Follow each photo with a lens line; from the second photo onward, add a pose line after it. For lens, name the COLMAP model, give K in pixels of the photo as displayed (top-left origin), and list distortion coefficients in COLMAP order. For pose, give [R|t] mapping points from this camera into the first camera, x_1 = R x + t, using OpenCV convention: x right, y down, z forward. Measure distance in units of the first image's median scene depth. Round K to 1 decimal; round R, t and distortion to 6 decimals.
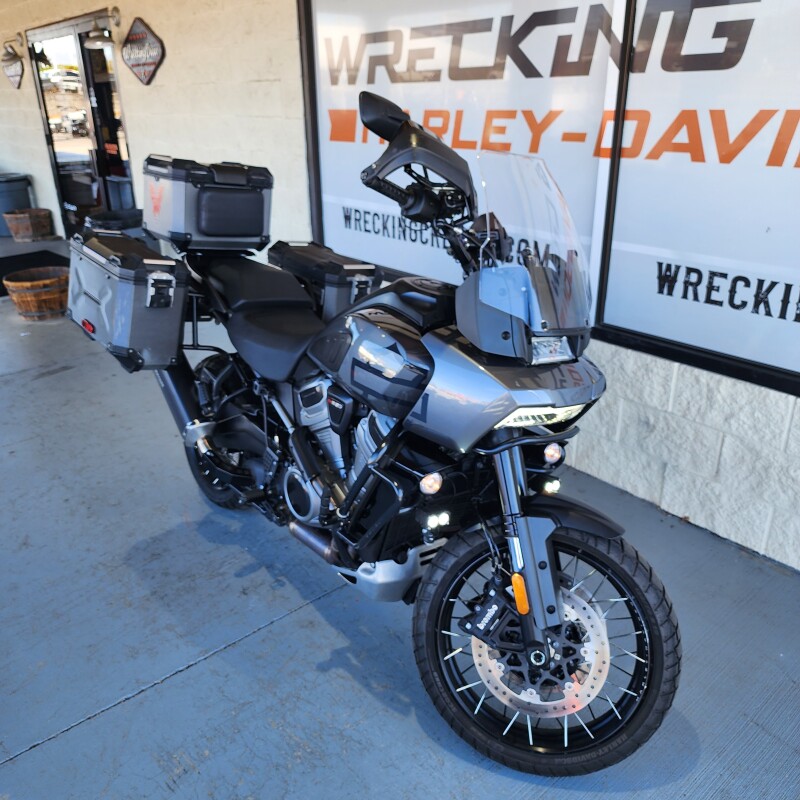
lens RADIAL K [[707.3, 0, 398.6], [0, 707.3, 396.0], [0, 0, 1]] dist [0.028635, -0.007242]
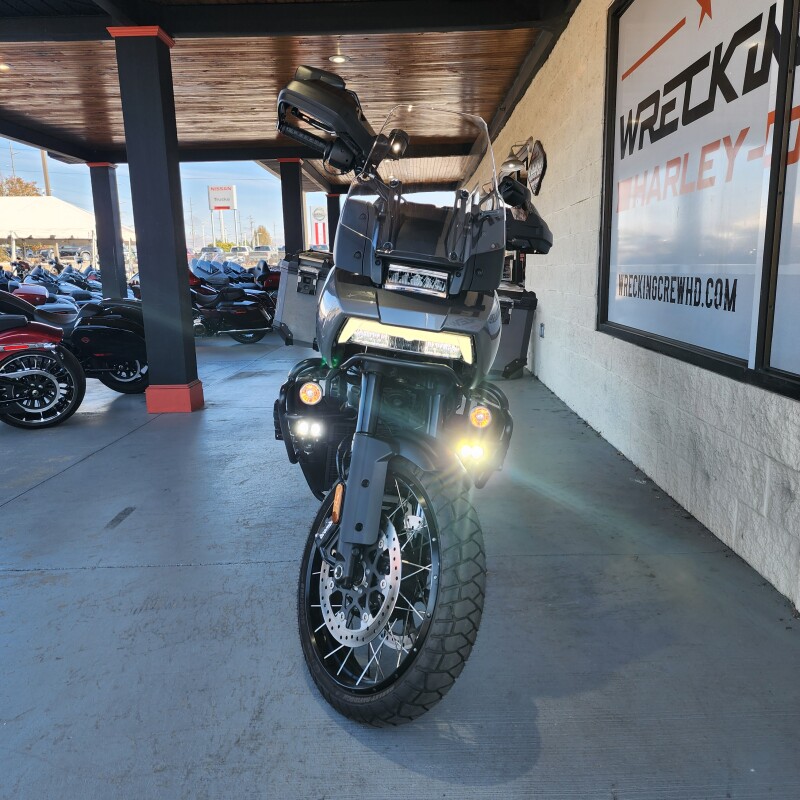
lens RADIAL K [[706.5, 0, 412.3], [0, 706.5, 411.0], [0, 0, 1]] dist [0.063981, -0.044589]
pose [[0.771580, 0.125265, -0.623677, 0.578455], [-0.237352, 0.966309, -0.099557, 0.147148], [0.590193, 0.224848, 0.775316, 0.153612]]
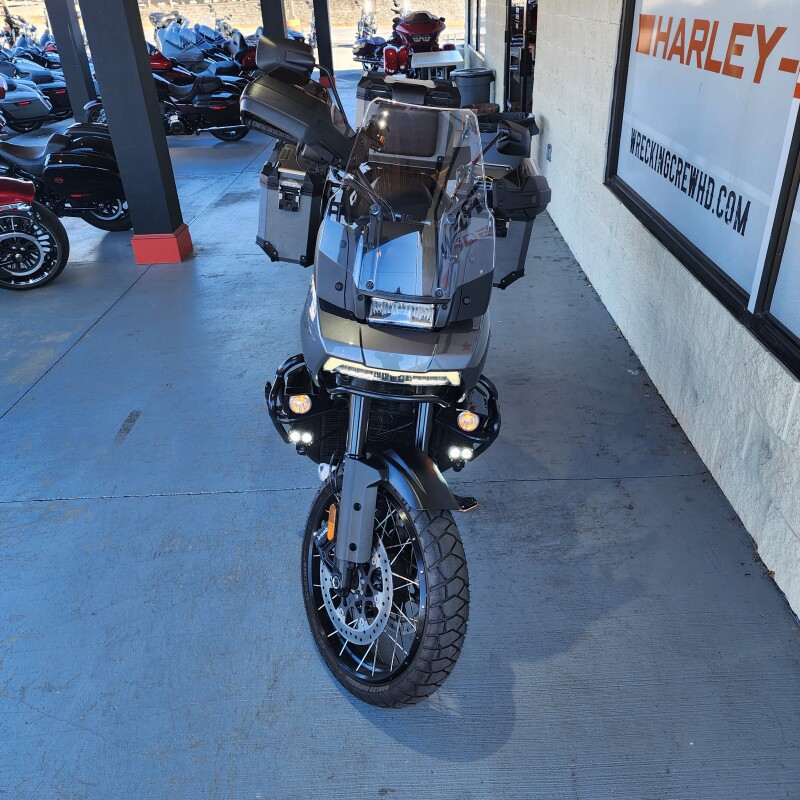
lens RADIAL K [[706.5, 0, 412.3], [0, 706.5, 411.0], [0, 0, 1]] dist [0.063981, -0.044589]
pose [[0.772694, 0.305678, -0.556331, 0.541890], [-0.219387, 0.951010, 0.217827, -0.100226], [0.595661, -0.046262, 0.801902, 0.132211]]
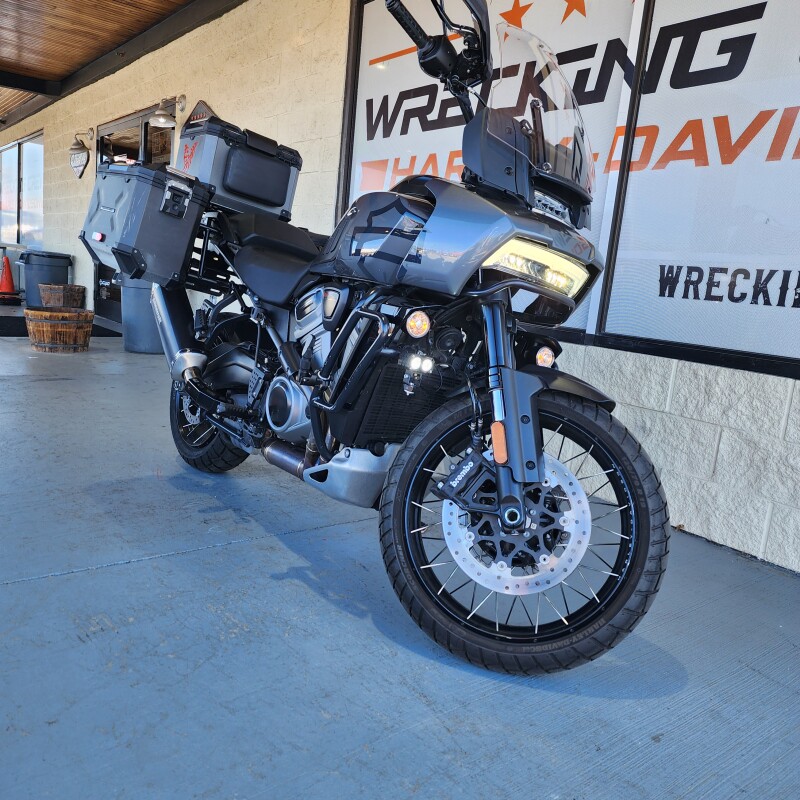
lens RADIAL K [[699.5, 0, 410.9], [0, 699.5, 403.5], [0, 0, 1]] dist [0.049246, -0.018173]
pose [[0.993239, 0.116041, -0.003219, 0.034316], [-0.113842, 0.968237, -0.222612, 0.293466], [-0.022716, 0.221474, 0.974902, 0.059964]]
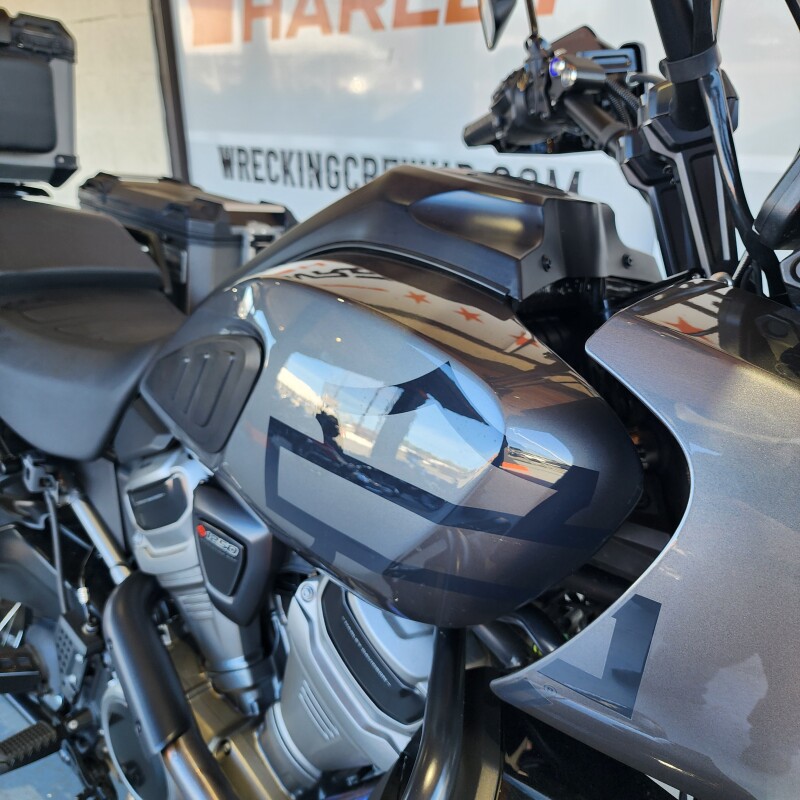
lens RADIAL K [[737.1, 0, 395.2], [0, 737.1, 383.3], [0, 0, 1]] dist [0.008972, 0.001089]
pose [[0.988730, -0.055571, 0.139016, -0.040052], [0.058173, 0.998198, -0.014715, -0.044461], [-0.137947, 0.022636, 0.990181, 0.502306]]
